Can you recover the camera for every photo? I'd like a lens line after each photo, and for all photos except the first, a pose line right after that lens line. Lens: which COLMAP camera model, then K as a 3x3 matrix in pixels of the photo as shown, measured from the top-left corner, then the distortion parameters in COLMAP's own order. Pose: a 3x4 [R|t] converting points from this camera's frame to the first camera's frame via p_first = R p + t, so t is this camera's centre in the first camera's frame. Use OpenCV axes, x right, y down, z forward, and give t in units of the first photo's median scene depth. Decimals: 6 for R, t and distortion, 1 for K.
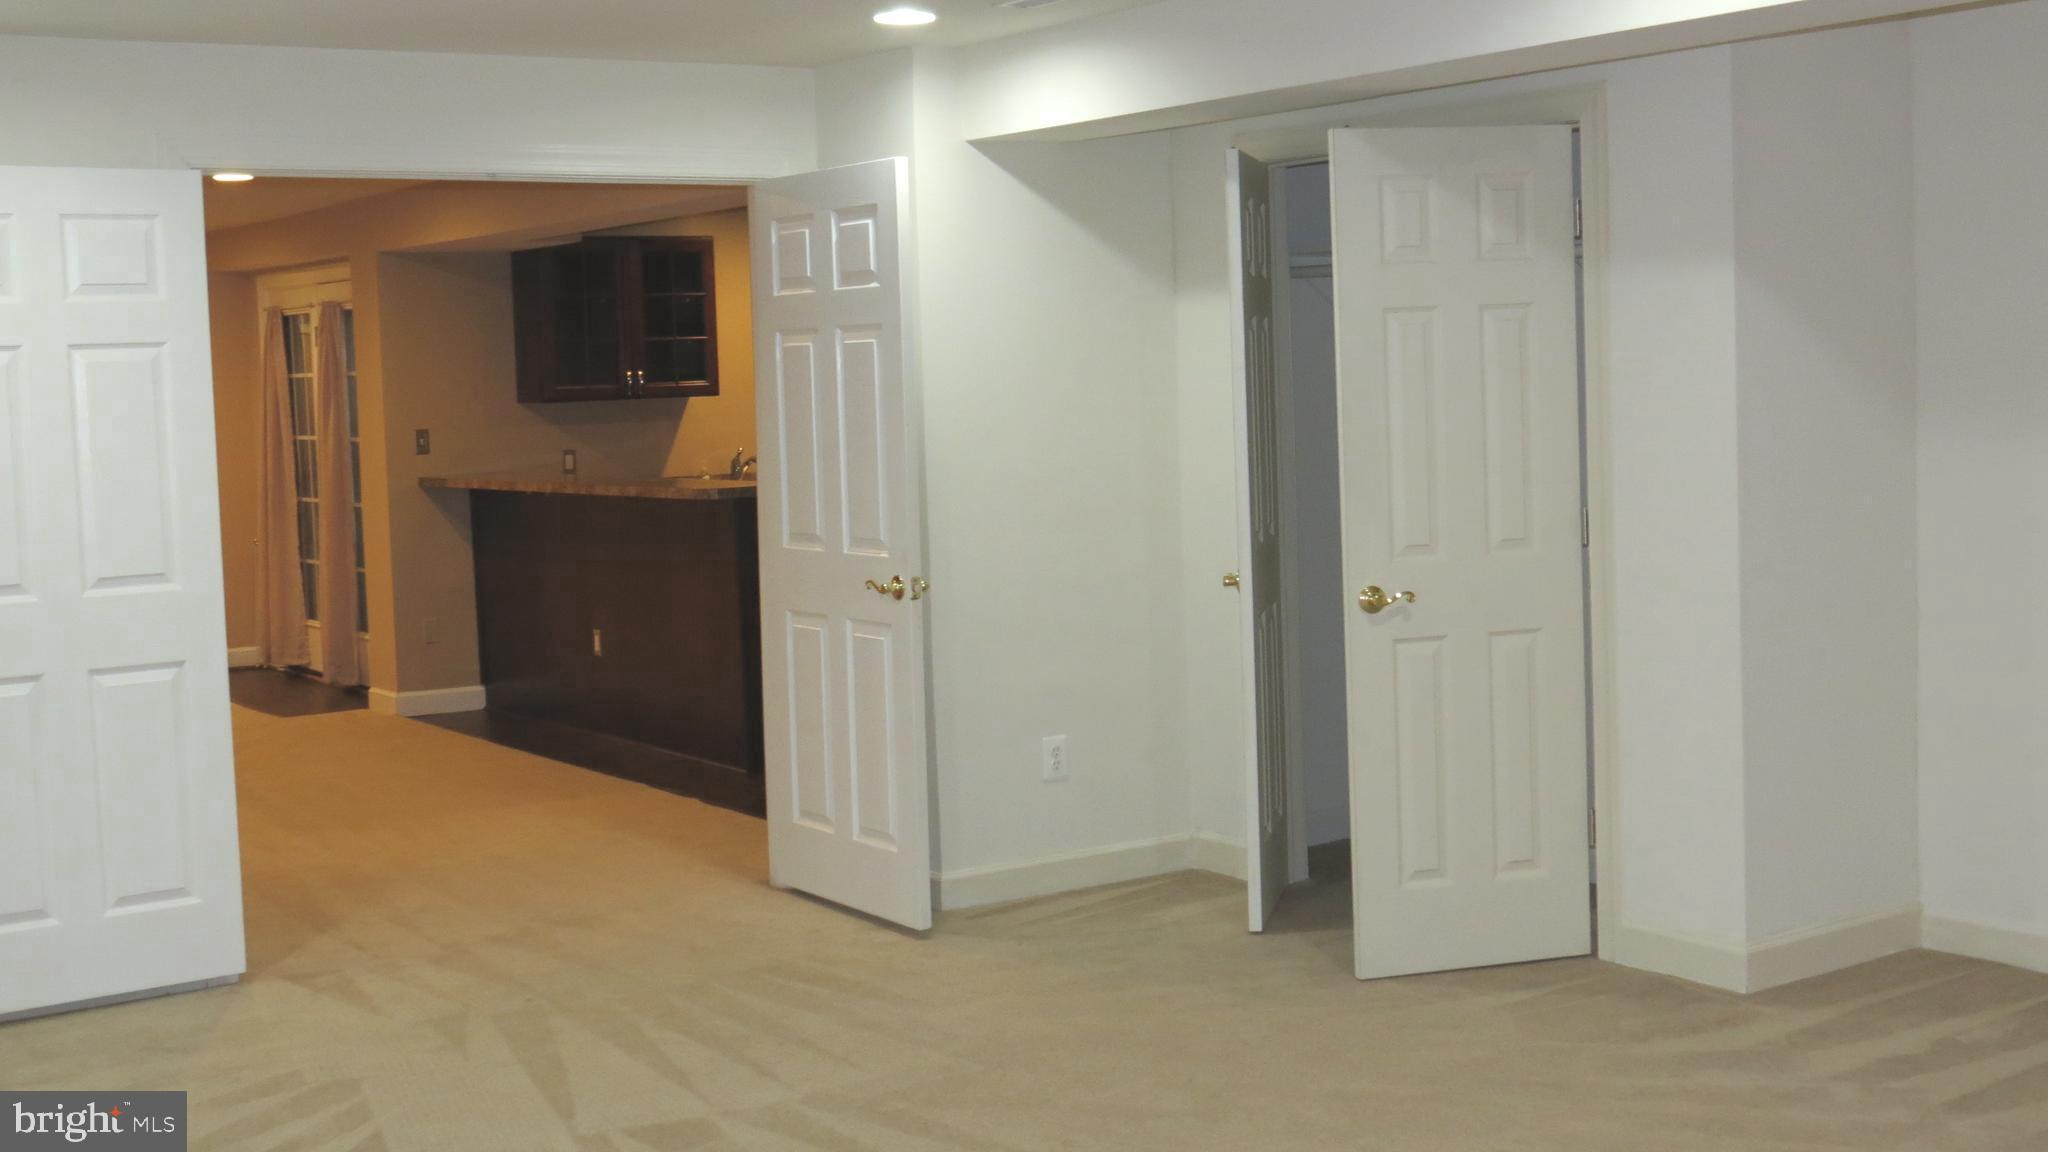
lens RADIAL K [[2517.0, 0, 1034.0], [0, 2517.0, 576.5], [0, 0, 1]] dist [-0.062556, 0.000000]
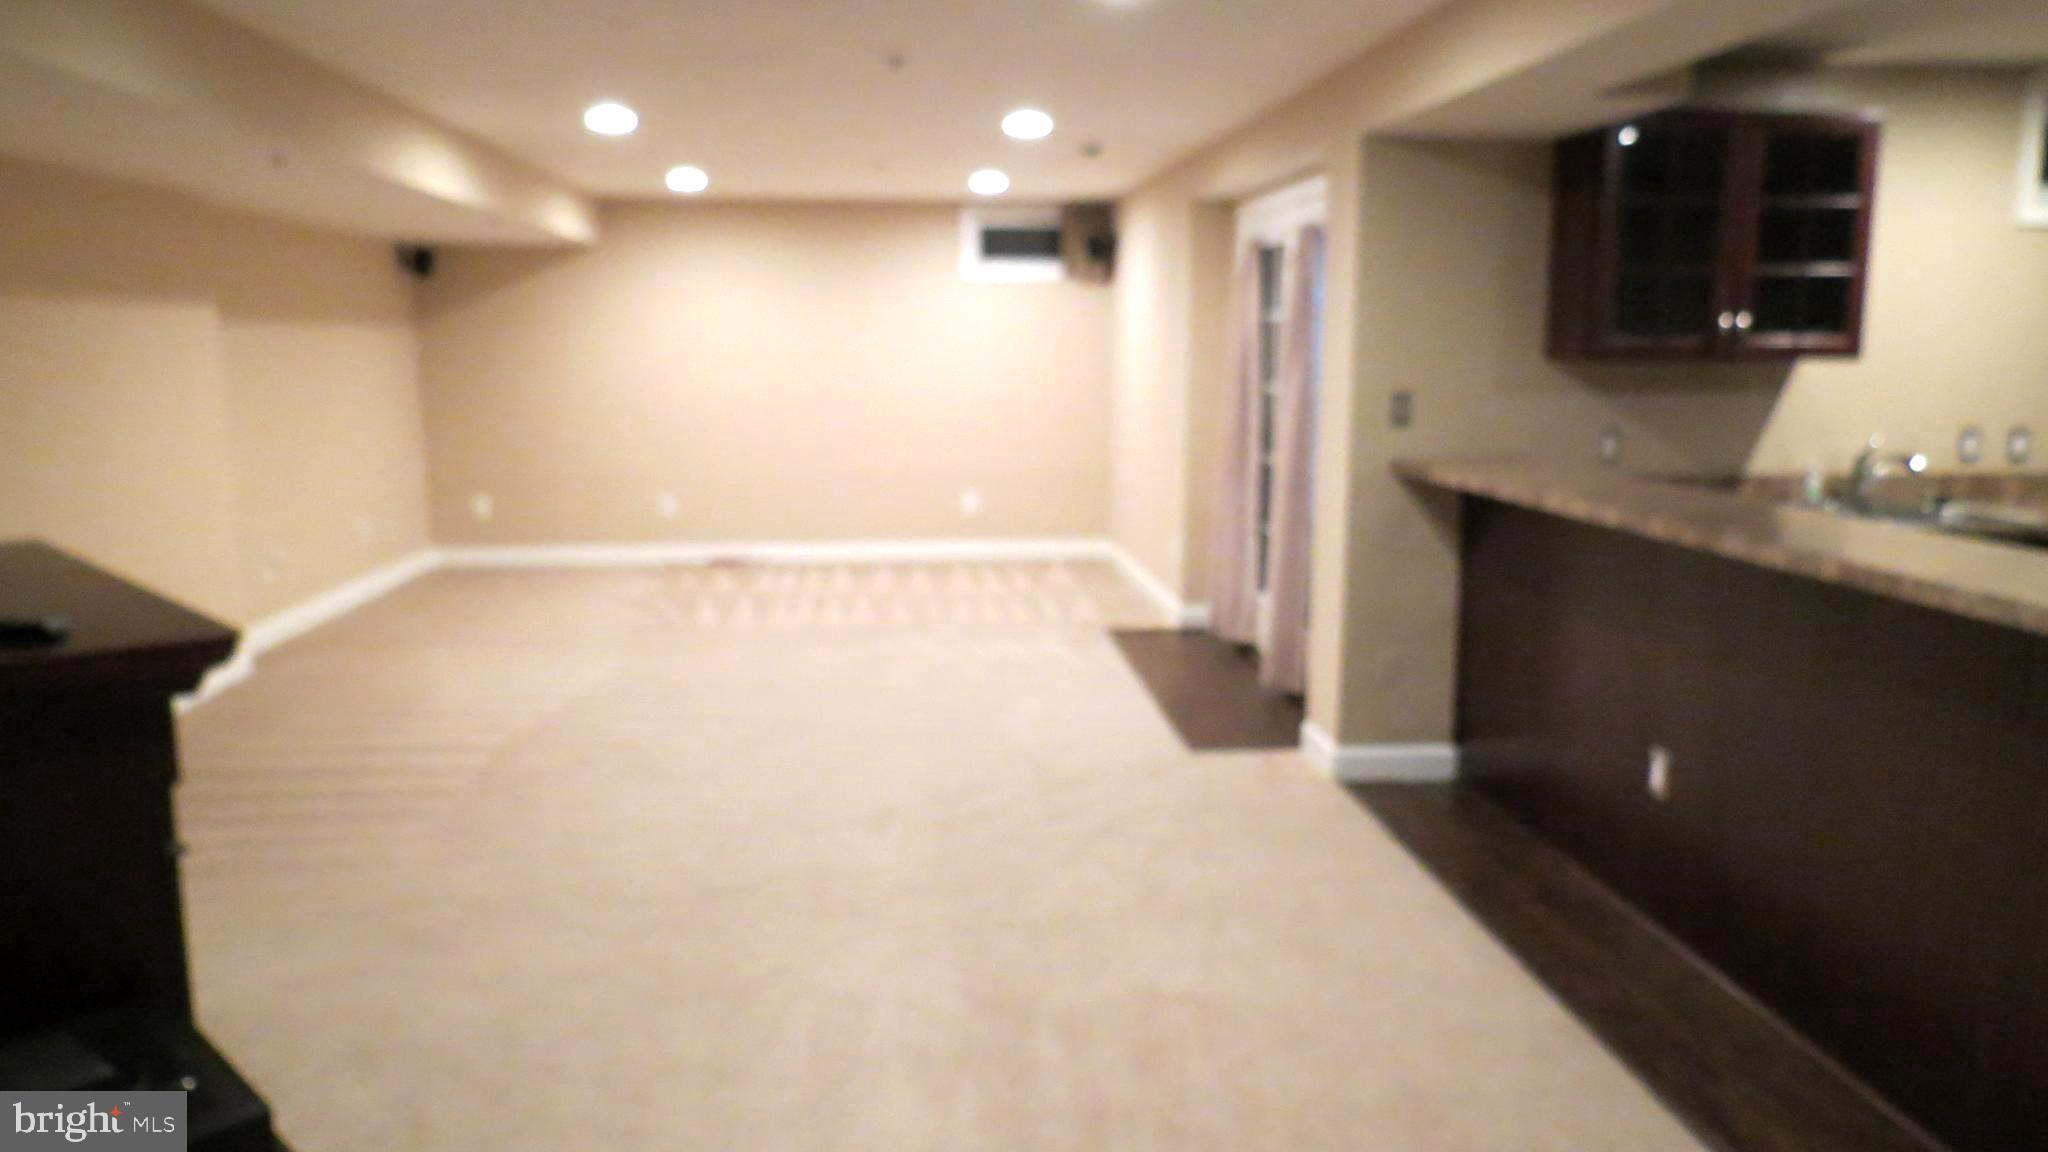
lens RADIAL K [[1459.1, 0, 1003.9], [0, 1459.1, 578.0], [0, 0, 1]] dist [-0.037361, 0.012202]
pose [[0.868771, 0.109867, -0.482873, -0.224683], [-0.067751, 0.992280, 0.103875, -0.067742], [0.490558, -0.057529, 0.869508, 0.954429]]
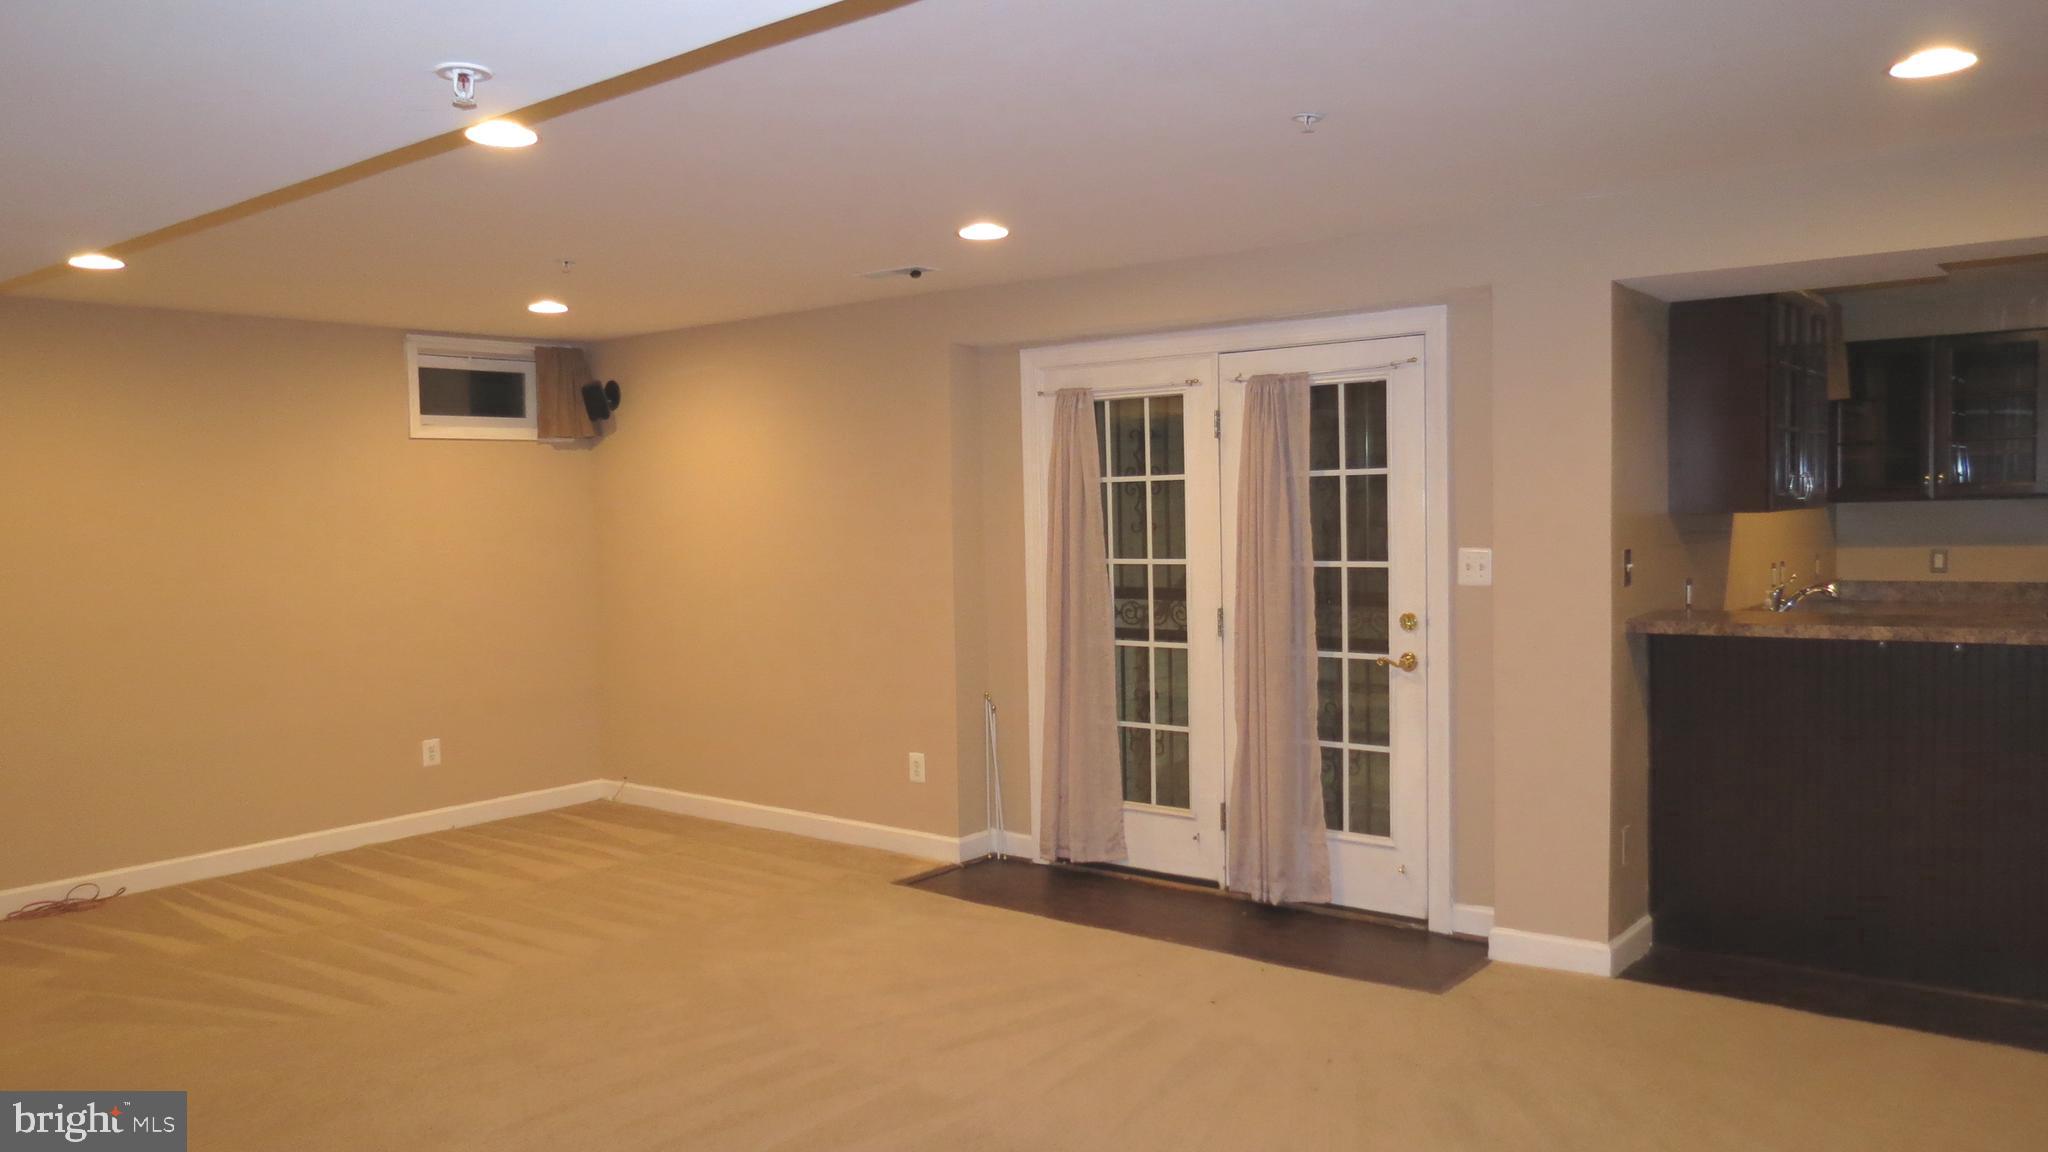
lens RADIAL K [[1459.1, 0, 1029.2], [0, 1459.1, 577.1], [0, 0, 1]] dist [-0.037361, 0.012202]
pose [[0.956626, -0.001831, 0.291313, -0.841397], [0.016096, 0.998785, -0.046581, -0.057686], [-0.290874, 0.049250, 0.955493, 1.104258]]
